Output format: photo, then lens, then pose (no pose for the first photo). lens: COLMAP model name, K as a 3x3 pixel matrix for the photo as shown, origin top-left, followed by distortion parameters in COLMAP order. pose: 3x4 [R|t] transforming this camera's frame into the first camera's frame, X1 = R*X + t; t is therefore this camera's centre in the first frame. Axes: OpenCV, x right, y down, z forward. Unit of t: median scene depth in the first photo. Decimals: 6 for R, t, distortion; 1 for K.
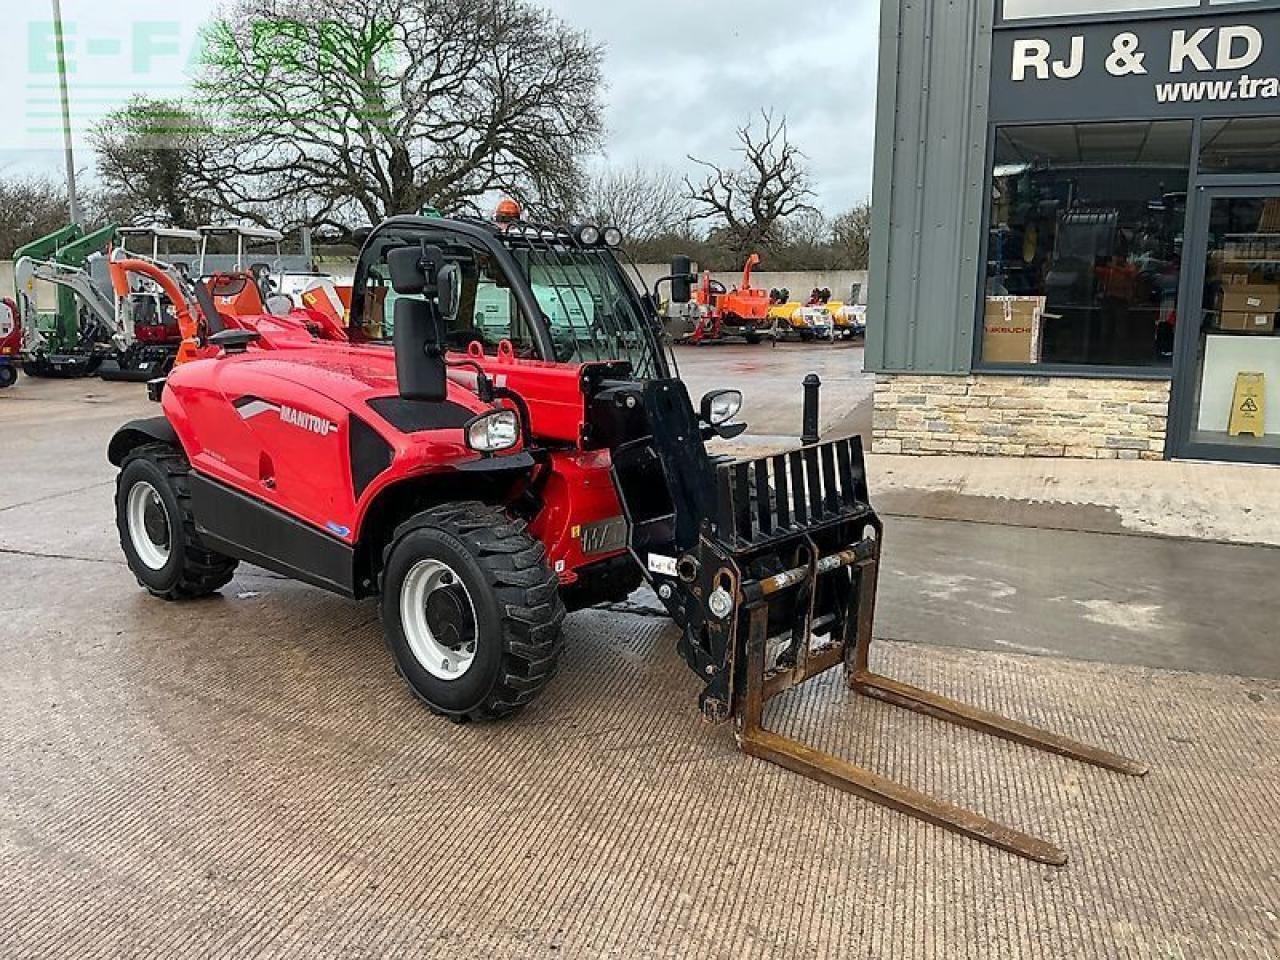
lens RADIAL K [[1063.3, 0, 642.1], [0, 1063.3, 482.0], [0, 0, 1]] dist [0.130393, -0.252384]
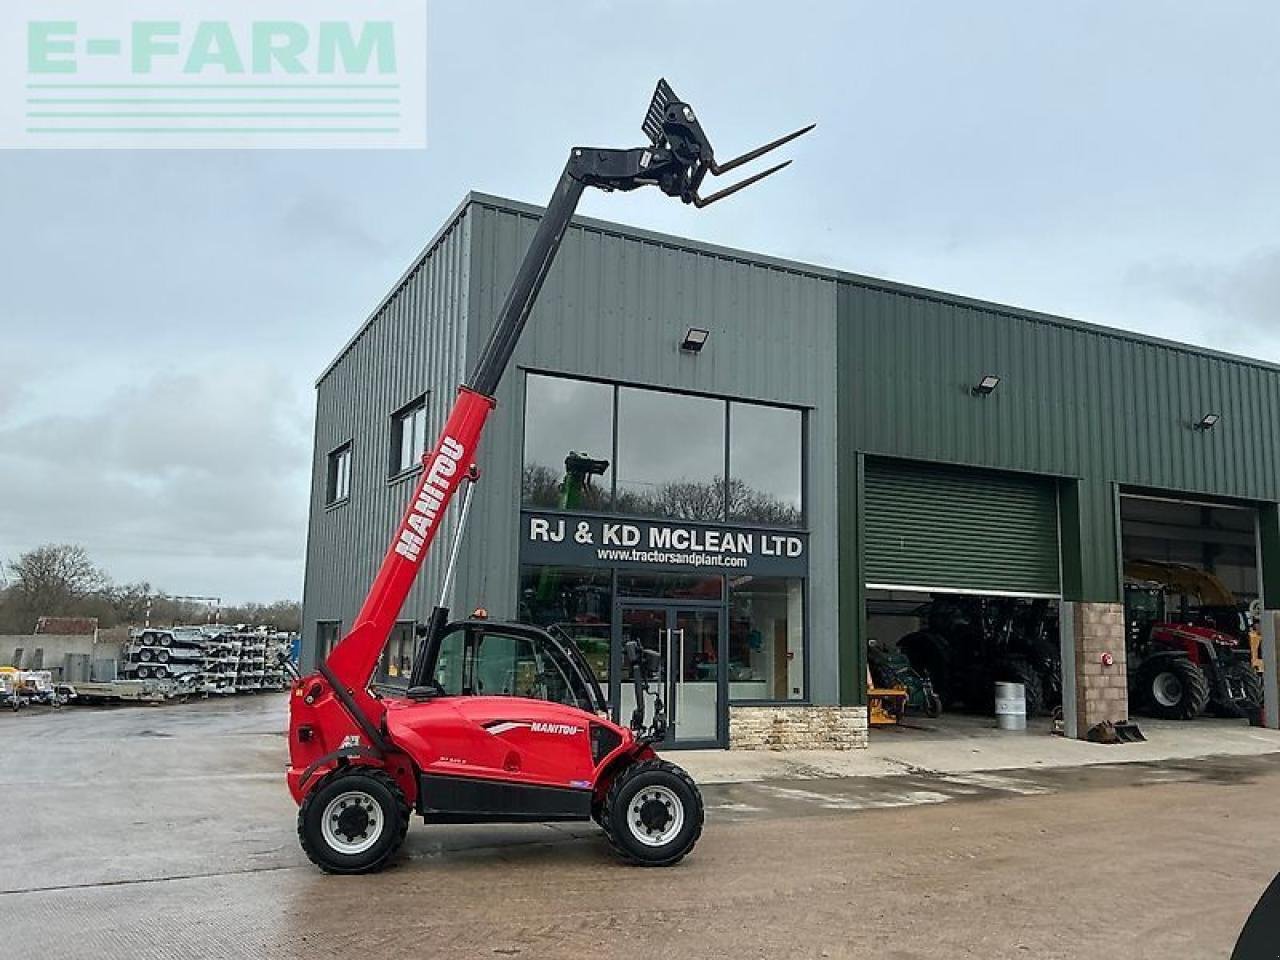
lens RADIAL K [[1062.3, 0, 643.0], [0, 1062.3, 478.6], [0, 0, 1]] dist [0.171182, -0.386327]
pose [[0.635586, 0.124078, 0.761994, -0.837679], [0.135291, 0.953827, -0.268162, 0.025414], [-0.760084, 0.273531, 0.589452, -0.188425]]
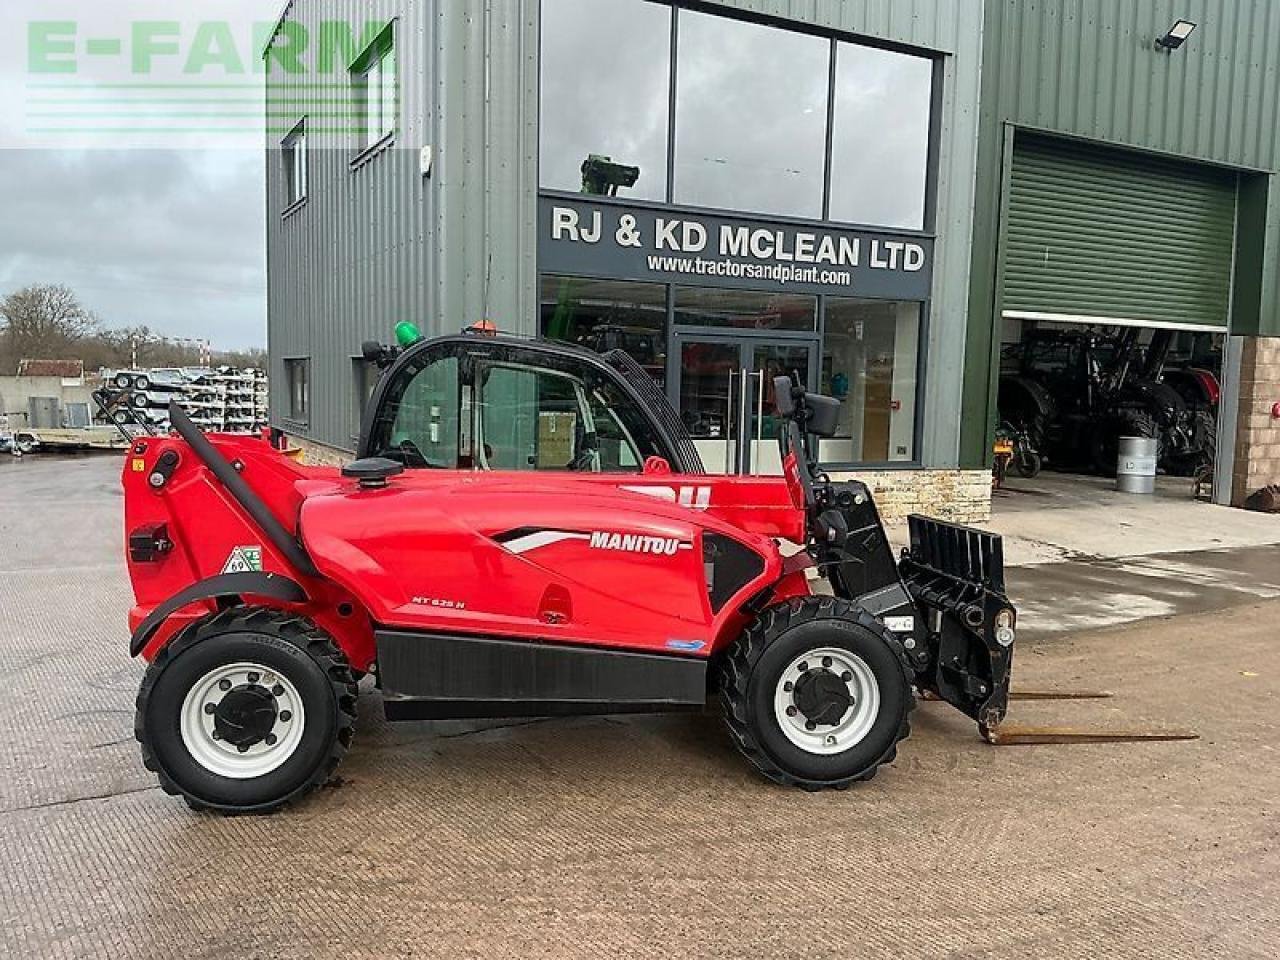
lens RADIAL K [[1063.3, 0, 642.1], [0, 1063.3, 482.0], [0, 0, 1]] dist [0.130393, -0.252384]
pose [[0.640118, -0.053701, 0.766398, -0.507973], [0.129660, 0.990796, -0.038871, -0.035626], [-0.757257, 0.124253, 0.641189, 0.170196]]
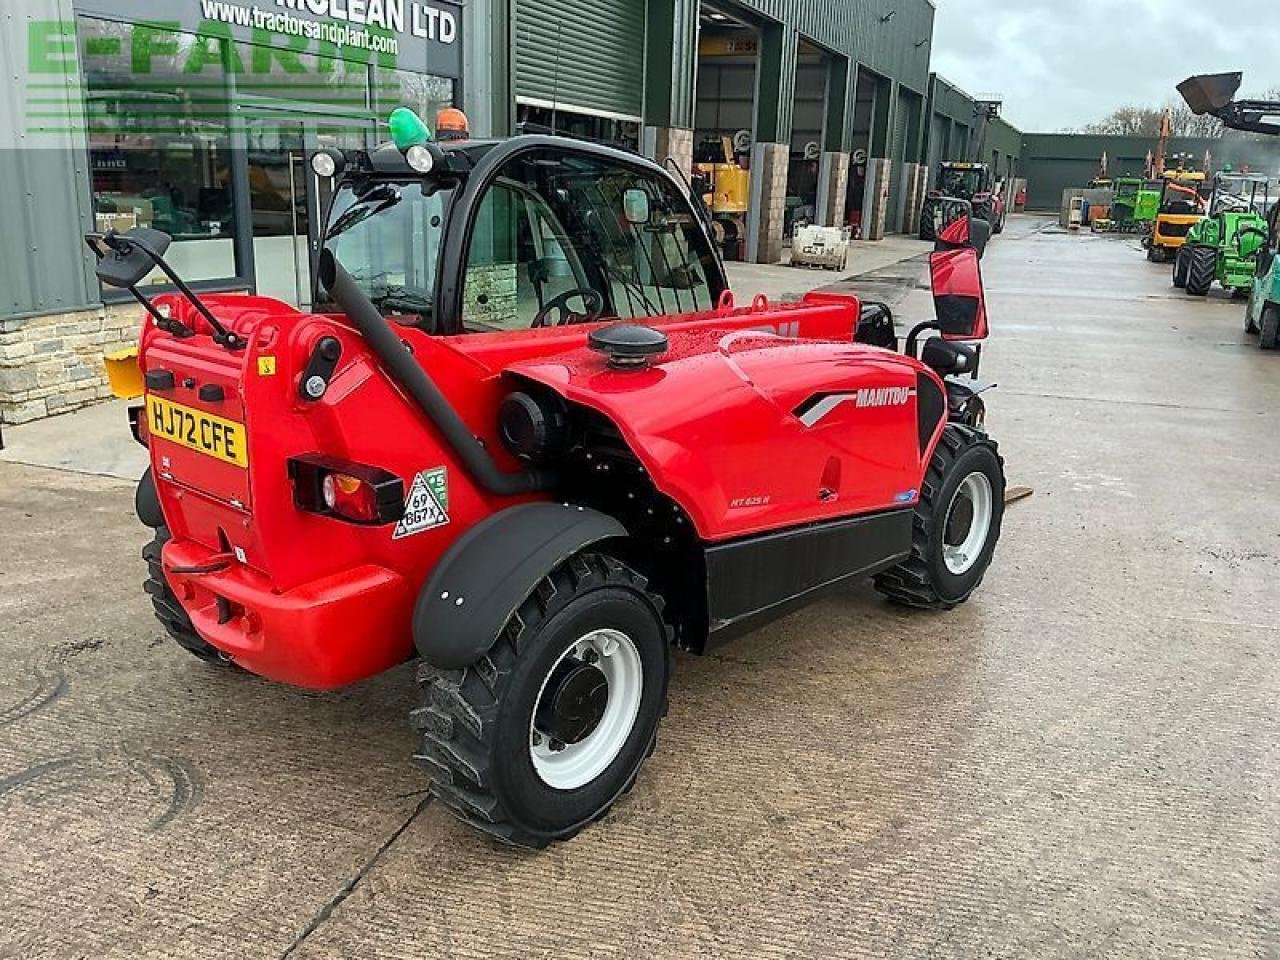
lens RADIAL K [[1063.3, 0, 642.1], [0, 1063.3, 482.0], [0, 0, 1]] dist [0.130393, -0.252384]
pose [[0.002953, -0.270558, 0.962699, -0.565440], [0.169566, 0.948898, 0.266160, -0.123859], [-0.985514, 0.162455, 0.048679, 0.556625]]
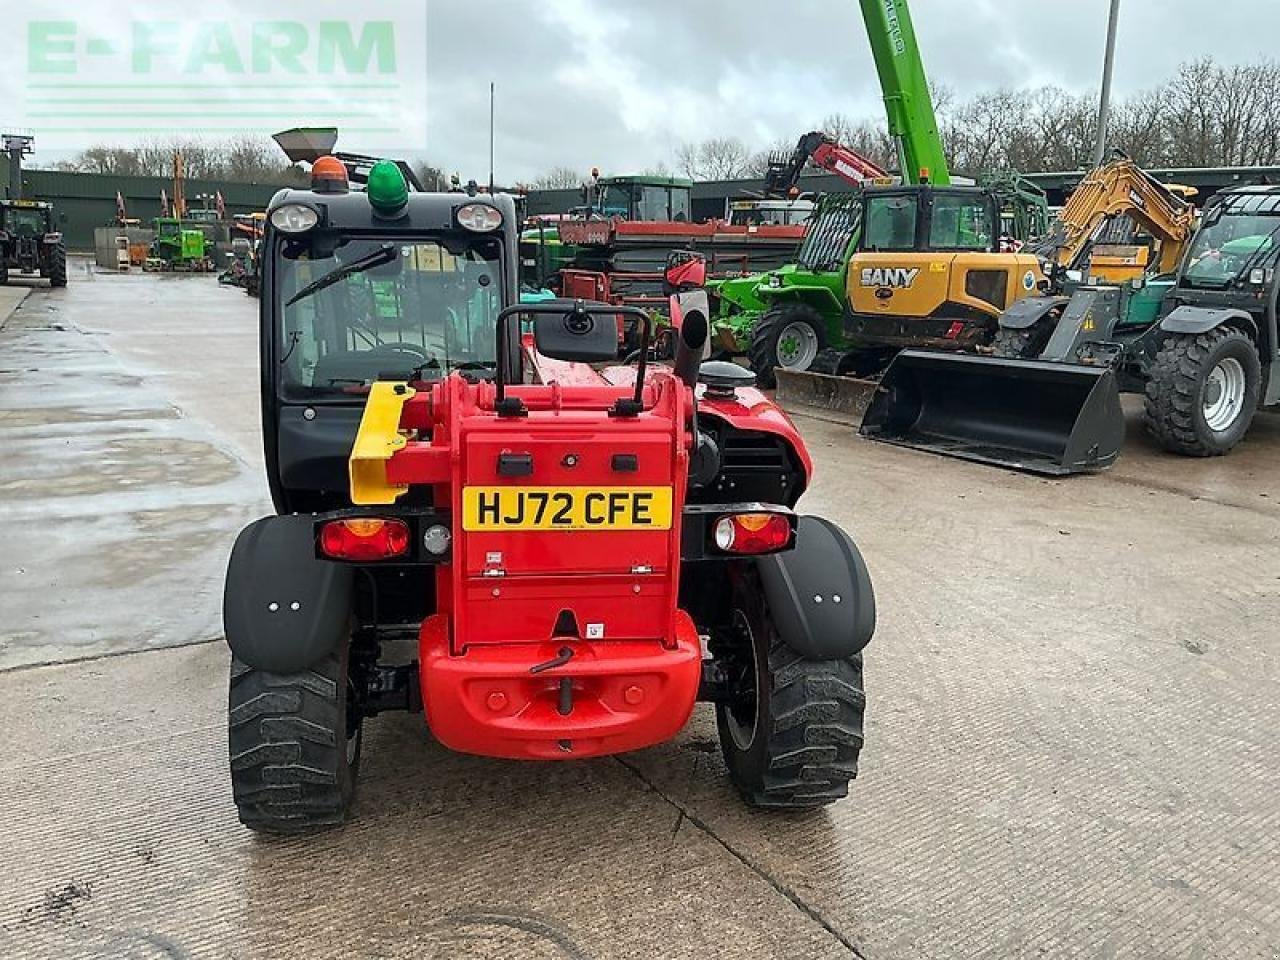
lens RADIAL K [[1063.3, 0, 642.1], [0, 1063.3, 482.0], [0, 0, 1]] dist [0.130393, -0.252384]
pose [[-0.760098, -0.160438, 0.629691, -0.457755], [0.098131, 0.929586, 0.355302, -0.186355], [-0.642356, 0.331856, -0.690833, 0.887099]]
